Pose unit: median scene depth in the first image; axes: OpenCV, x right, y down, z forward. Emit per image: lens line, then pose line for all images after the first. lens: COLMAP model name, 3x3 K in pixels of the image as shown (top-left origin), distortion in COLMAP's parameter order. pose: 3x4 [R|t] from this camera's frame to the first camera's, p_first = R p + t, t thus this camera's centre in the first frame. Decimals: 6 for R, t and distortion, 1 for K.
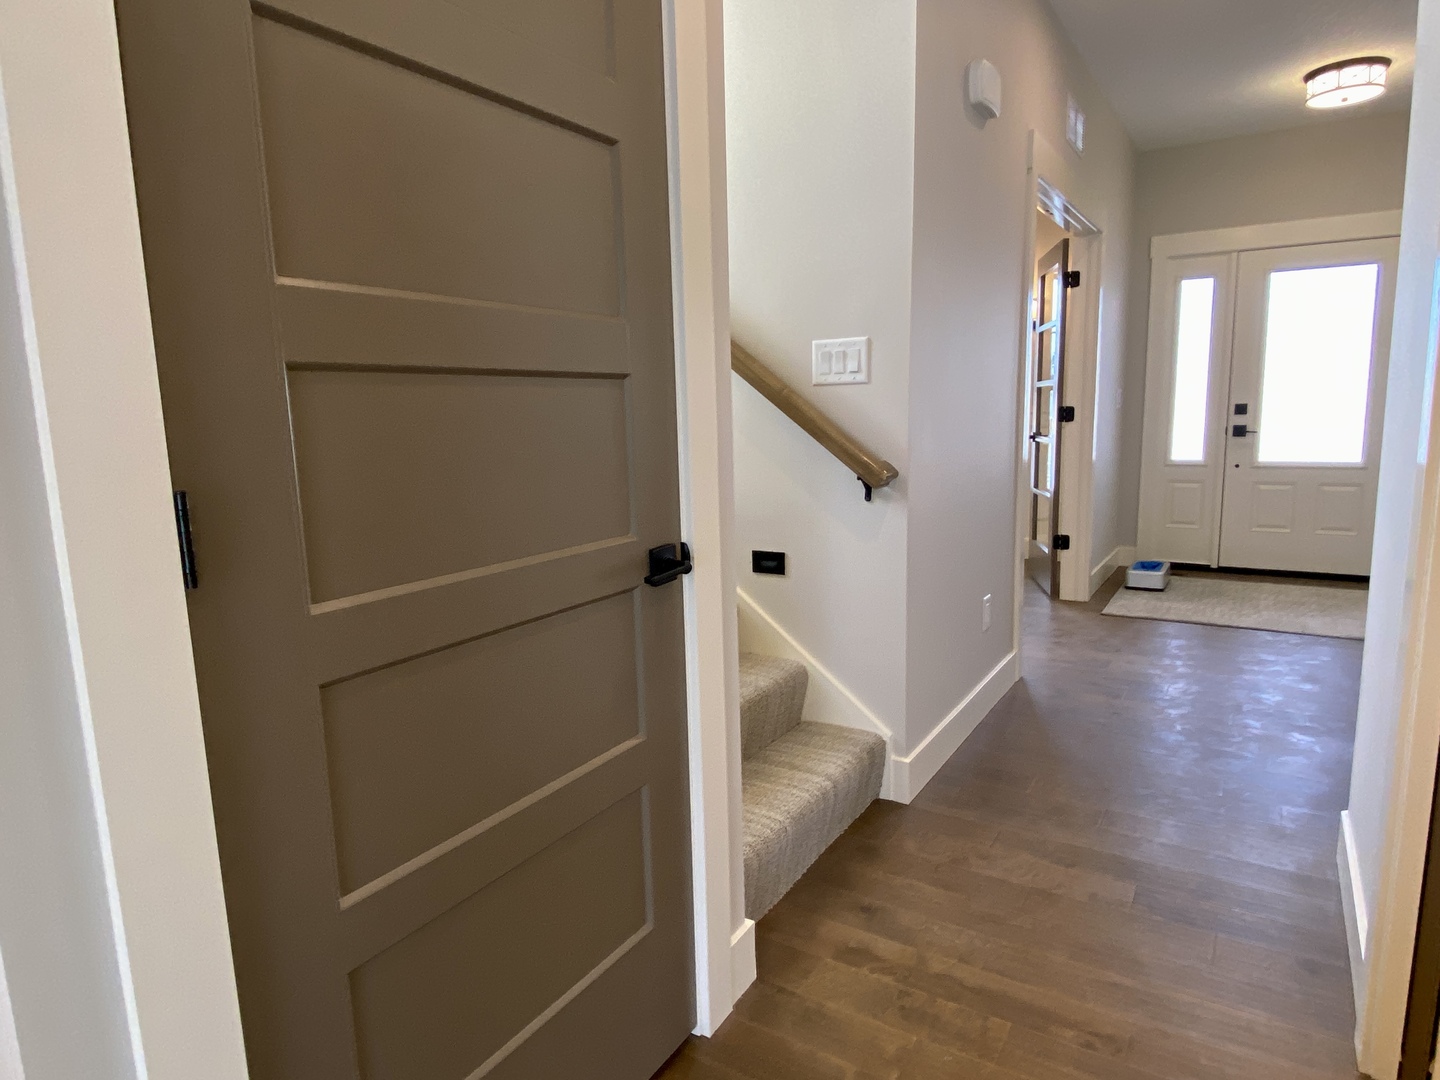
lens RADIAL K [[840.1, 0, 720.0], [0, 840.1, 540.0], [0, 0, 1]] dist [0.076158, -0.090543]
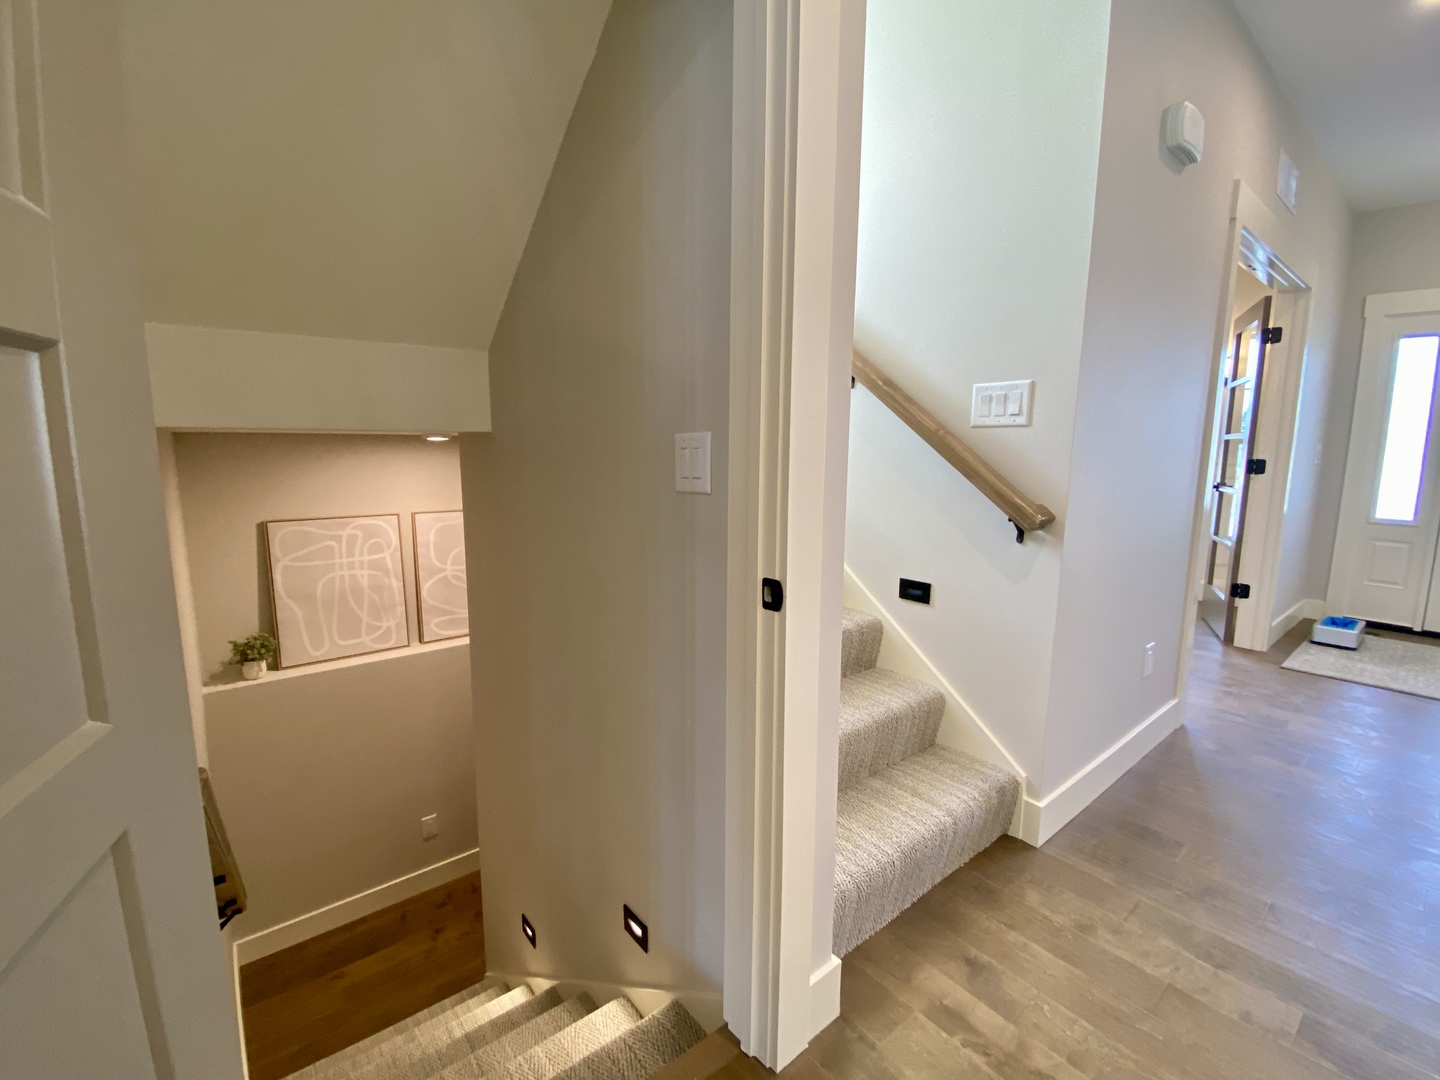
lens RADIAL K [[624.2, 0, 717.2], [0, 624.2, 536.4], [0, 0, 1]] dist [0.013964, -0.016133]
pose [[0.947960, 0.080532, -0.308038, 0.045018], [-0.083472, 0.996503, 0.003645, -0.018652], [0.307254, 0.022257, 0.951367, 0.126046]]
